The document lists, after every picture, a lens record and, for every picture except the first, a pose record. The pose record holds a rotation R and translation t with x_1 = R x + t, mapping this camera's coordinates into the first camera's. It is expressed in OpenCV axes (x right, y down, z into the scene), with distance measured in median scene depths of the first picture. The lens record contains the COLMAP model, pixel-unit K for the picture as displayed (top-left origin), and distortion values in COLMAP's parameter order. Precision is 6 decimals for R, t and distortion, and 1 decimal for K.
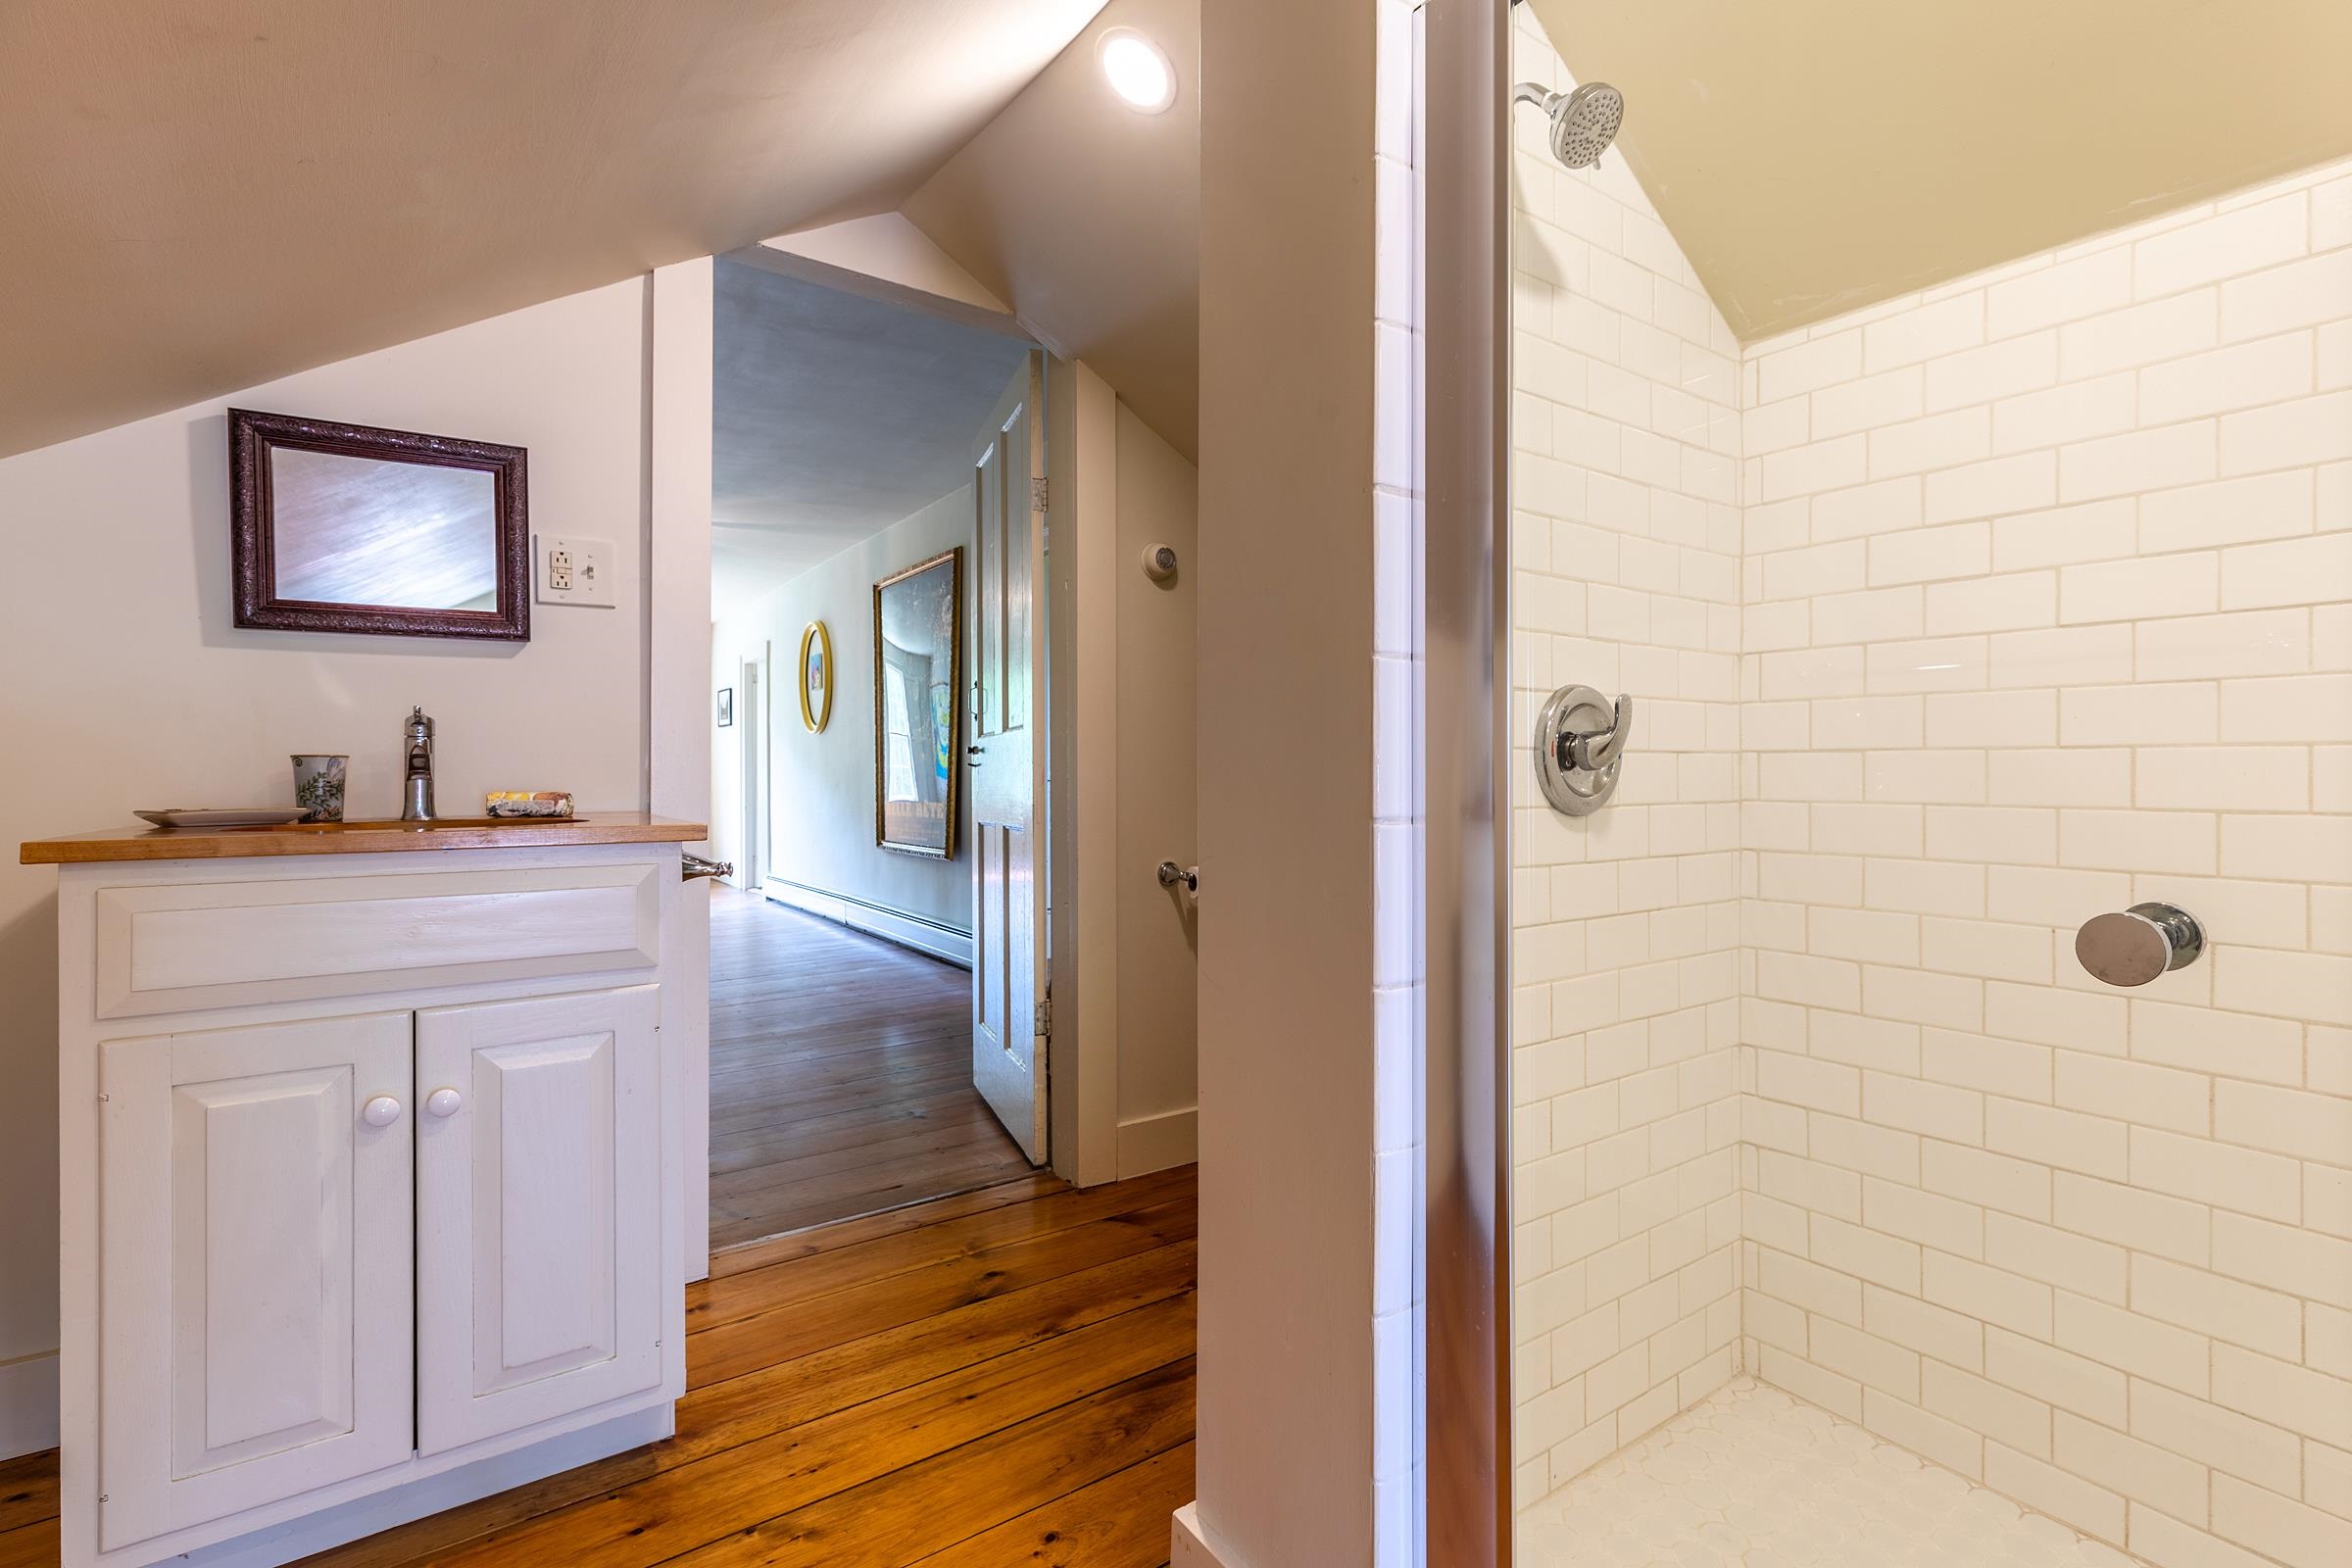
lens RADIAL K [[1082.0, 0, 1196.5], [0, 1082.0, 770.4], [0, 0, 1]] dist [0.010353, 0.000713]
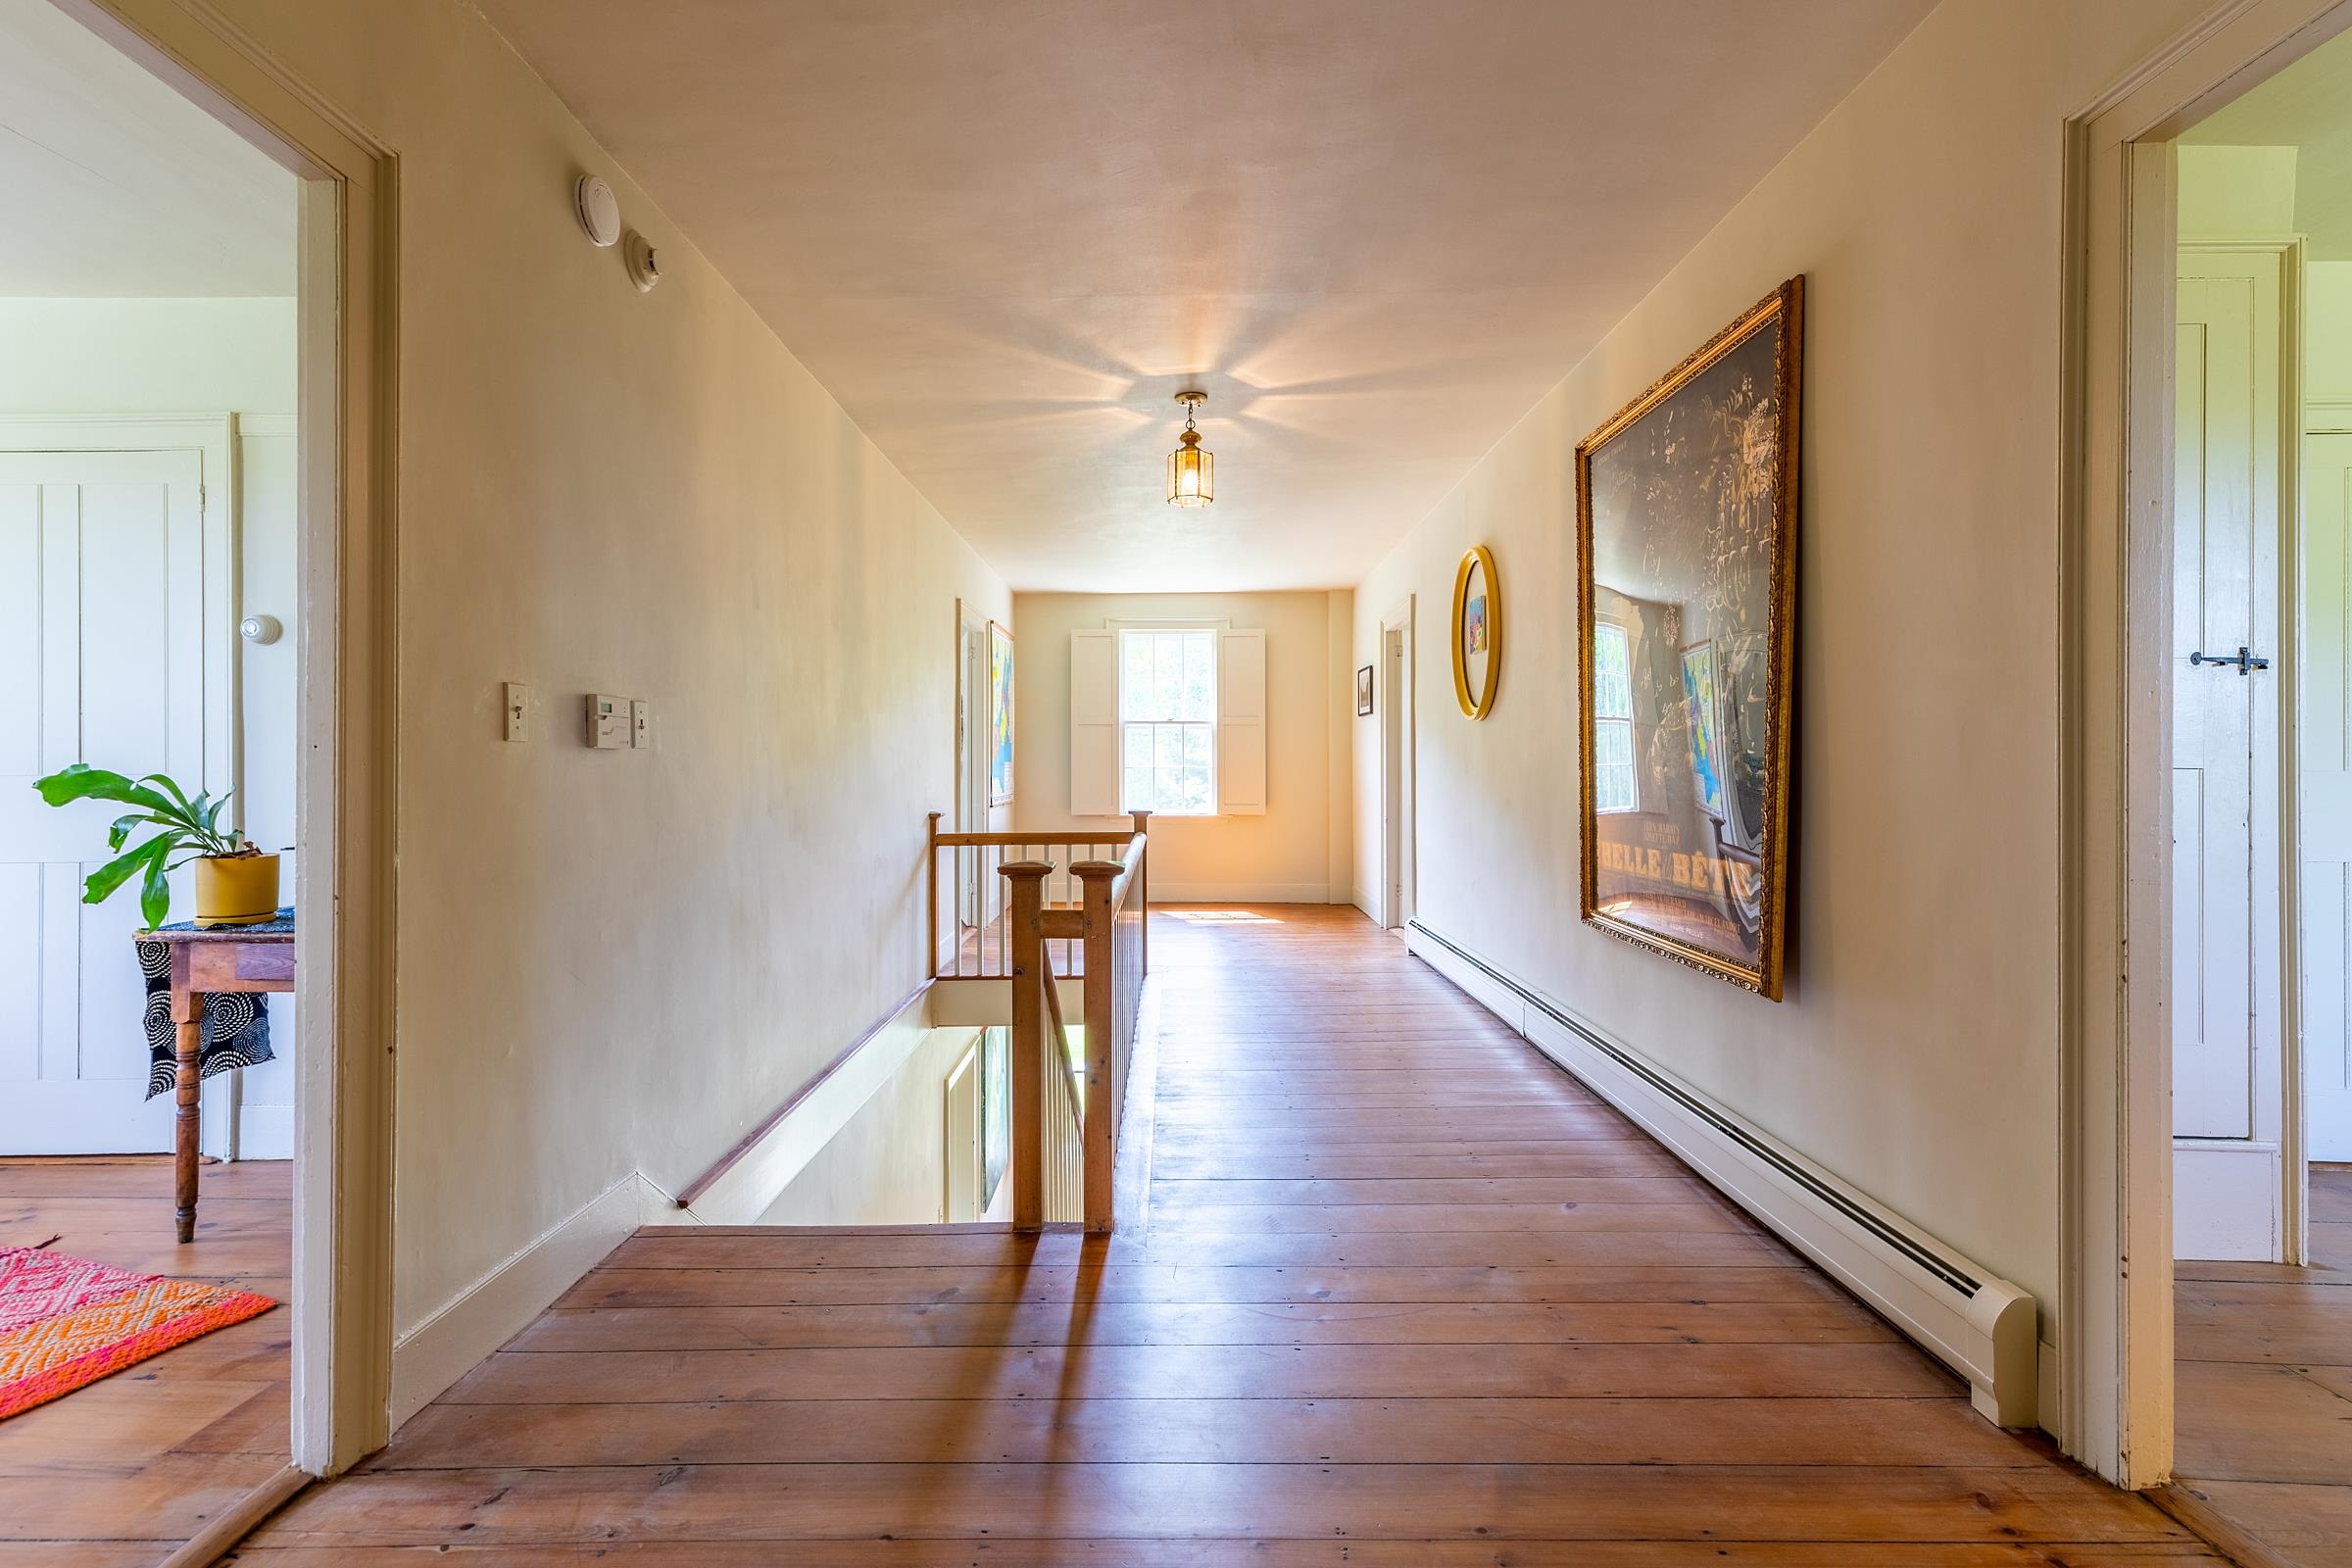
lens RADIAL K [[1082.0, 0, 1196.5], [0, 1082.0, 770.4], [0, 0, 1]] dist [0.010353, 0.000713]
pose [[0.829192, 0.005672, -0.558935, -0.127255], [-0.001904, 0.999971, 0.007323, -0.008077], [0.558961, -0.005008, 0.829179, 0.367711]]
